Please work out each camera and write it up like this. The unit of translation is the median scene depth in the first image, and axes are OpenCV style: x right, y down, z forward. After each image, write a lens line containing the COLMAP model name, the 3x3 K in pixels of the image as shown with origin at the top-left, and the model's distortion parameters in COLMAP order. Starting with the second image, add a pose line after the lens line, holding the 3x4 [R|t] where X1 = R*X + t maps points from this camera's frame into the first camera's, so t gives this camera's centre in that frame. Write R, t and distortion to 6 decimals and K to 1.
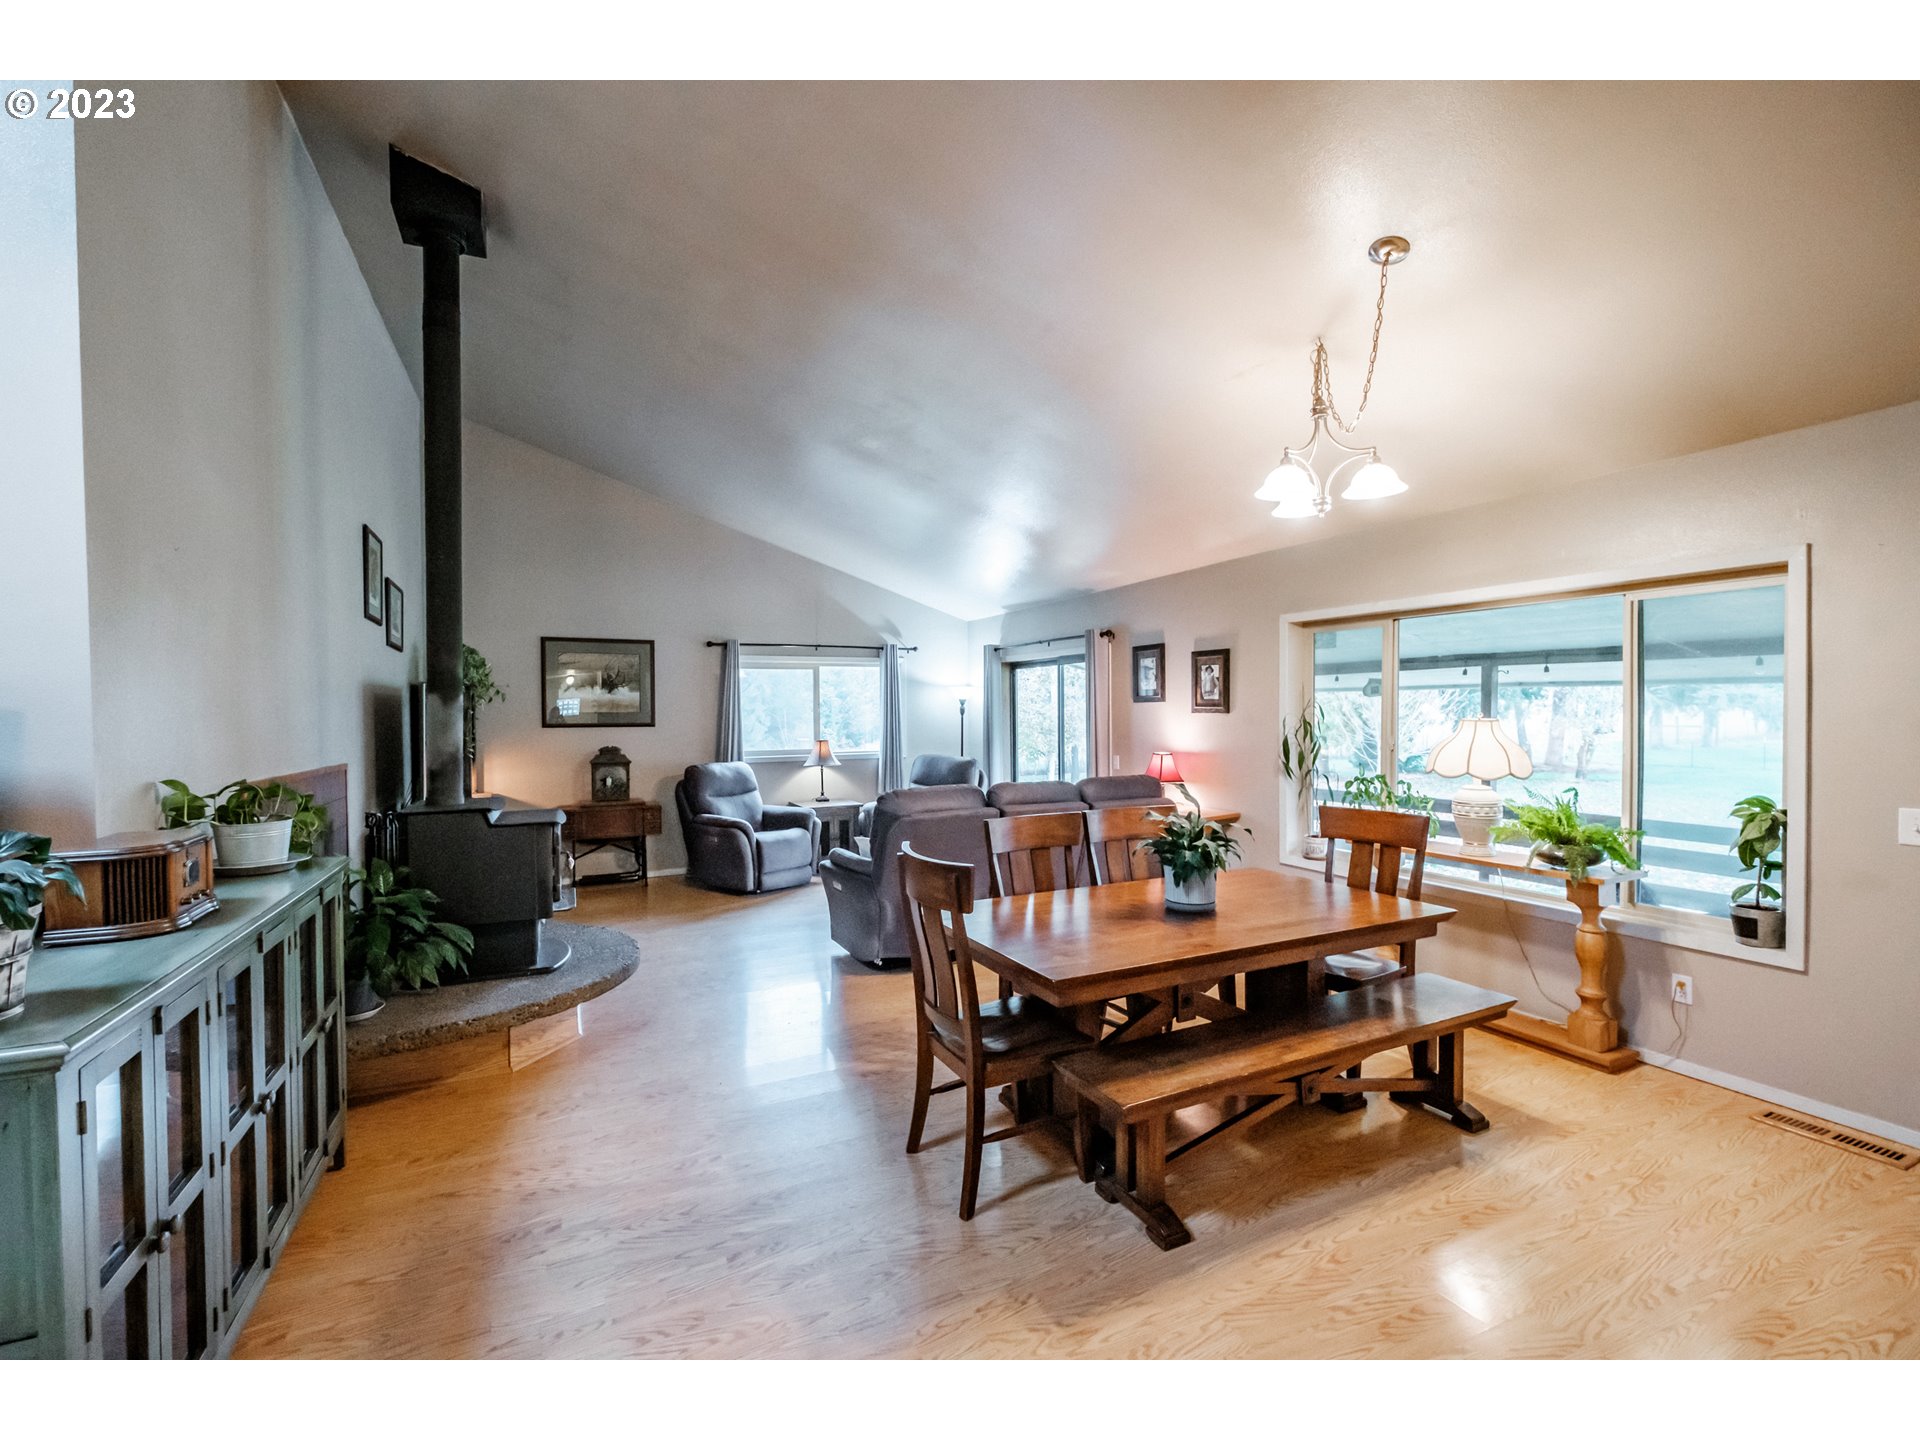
lens RADIAL K [[834.0, 0, 944.2], [0, 834.0, 723.1], [0, 0, 1]] dist [-0.010167, 0.000881]
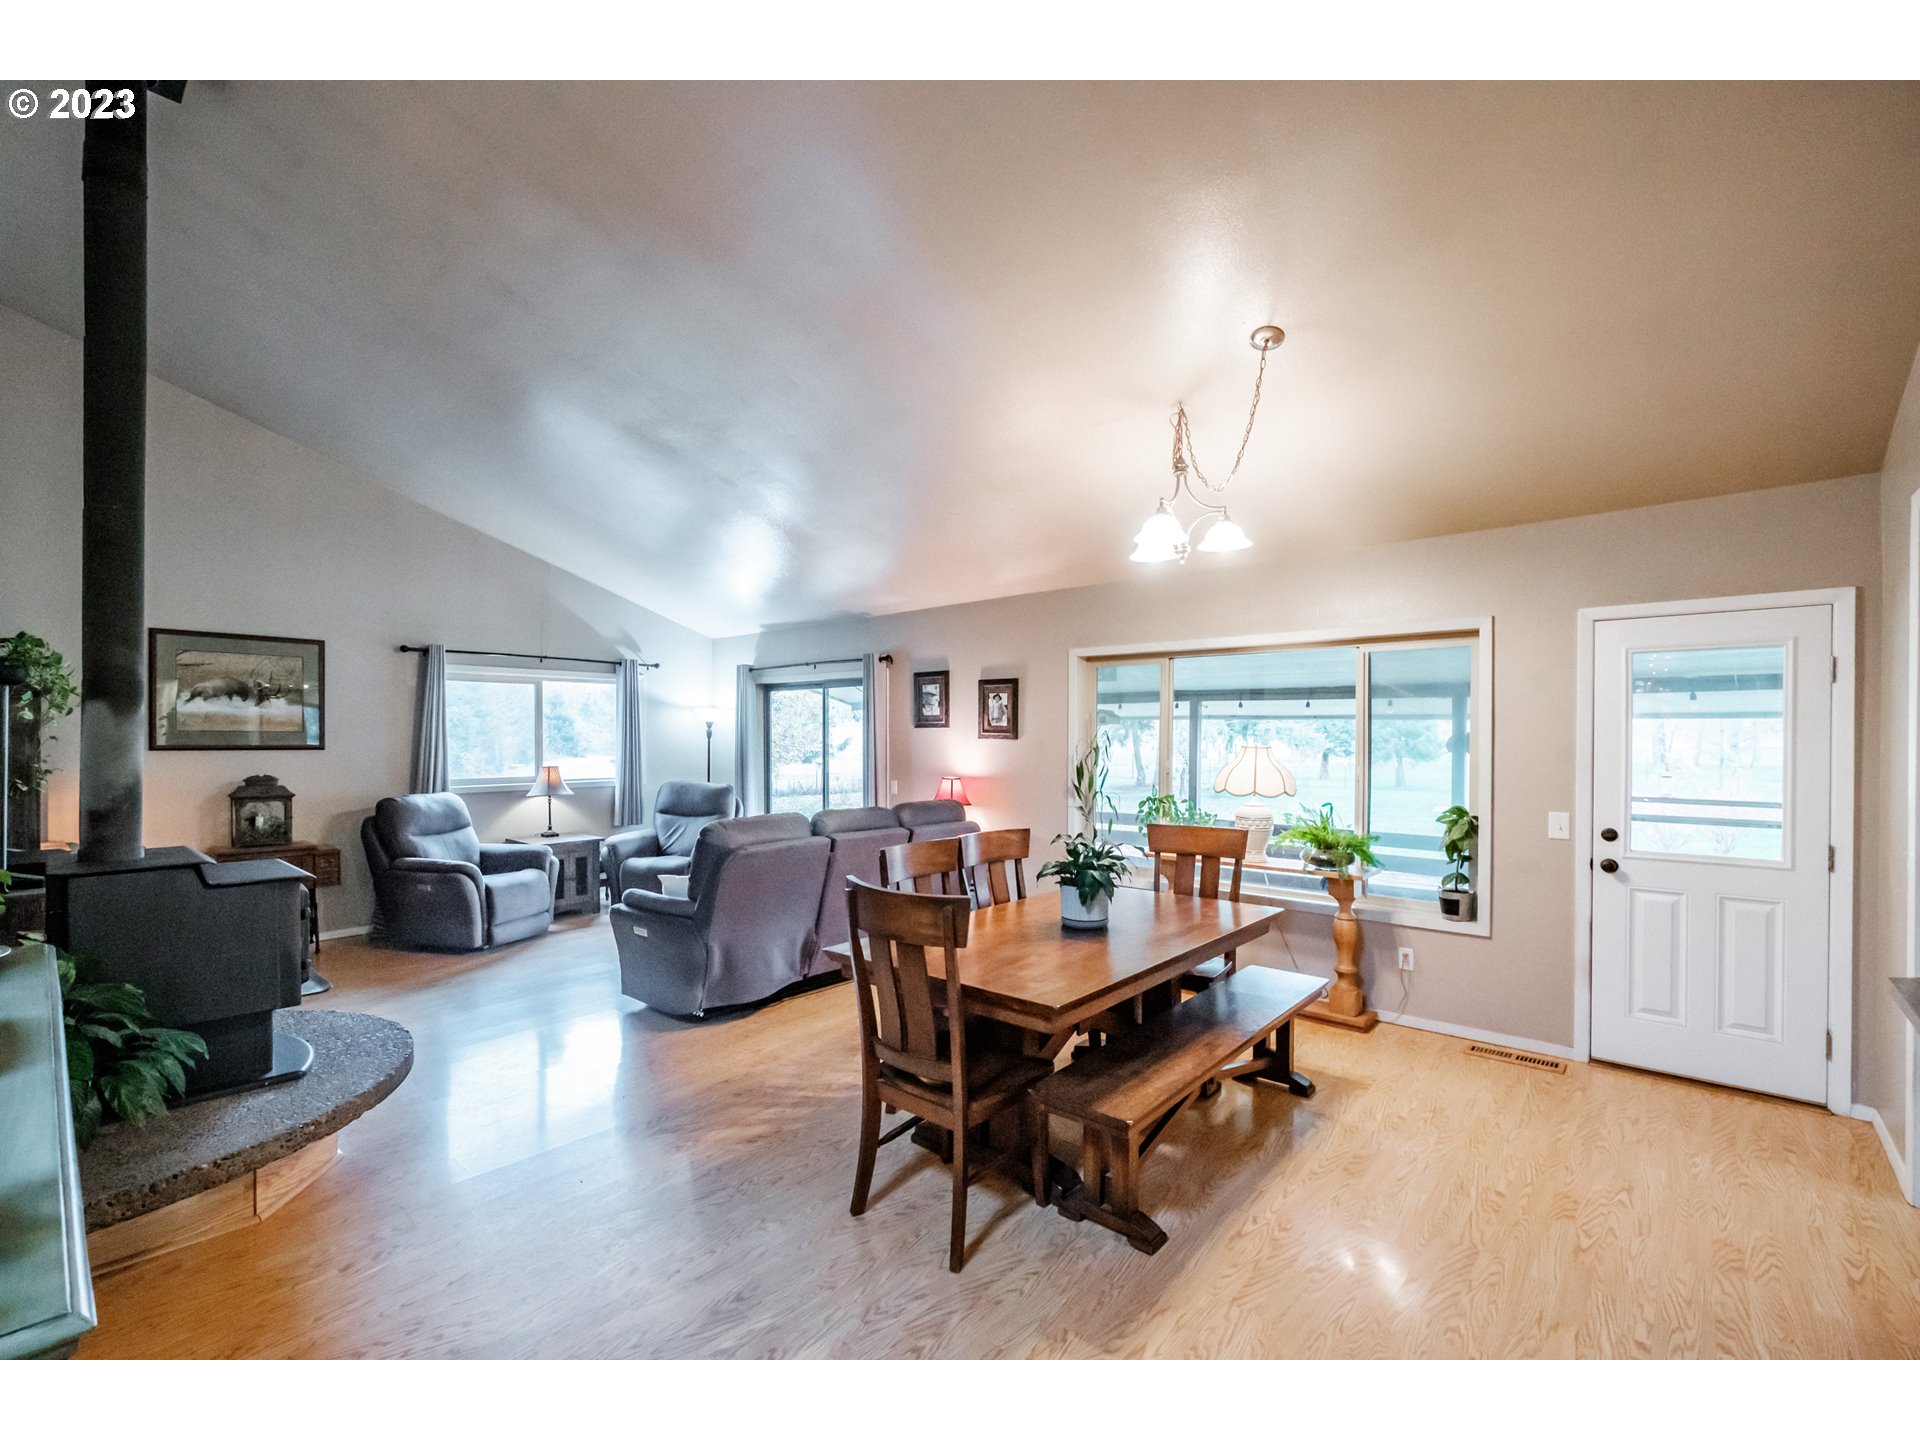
lens RADIAL K [[839.6, 0, 946.7], [0, 839.6, 740.6], [0, 0, 1]] dist [-0.008882, 0.000313]
pose [[0.919948, 0.007970, 0.391960, -0.176839], [-0.004561, 0.999943, -0.009626, 0.000622], [-0.392014, 0.007068, 0.919932, 0.059763]]
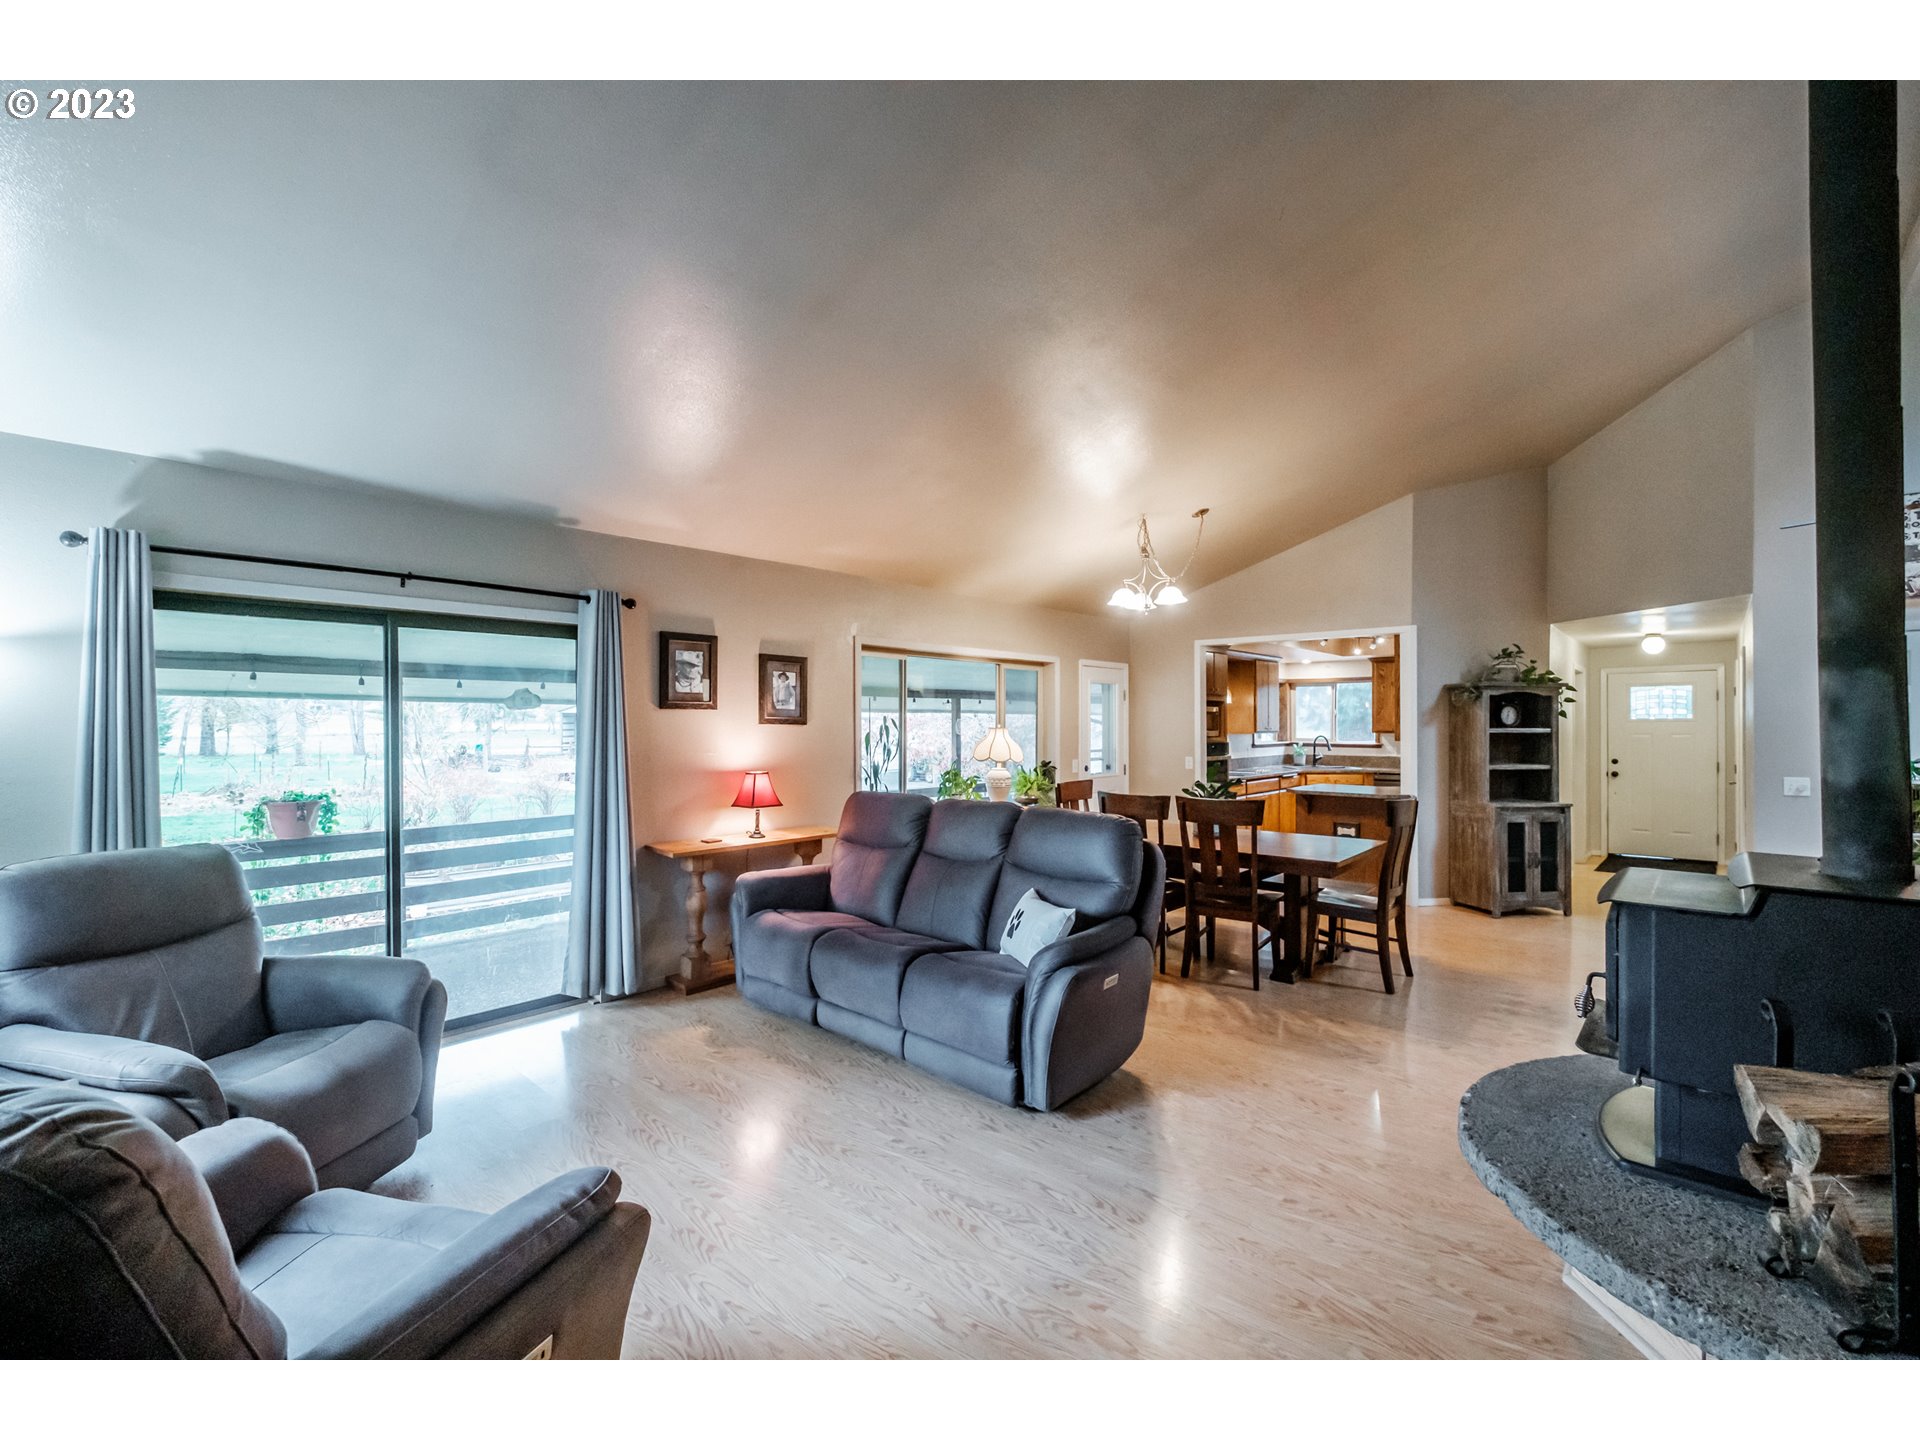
lens RADIAL K [[834.0, 0, 944.2], [0, 834.0, 723.1], [0, 0, 1]] dist [-0.010167, 0.000881]
pose [[-0.378284, 0.009450, 0.925641, -0.678721], [0.015198, 0.999877, -0.003997, -0.007969], [-0.925565, 0.012555, -0.378381, 1.353718]]
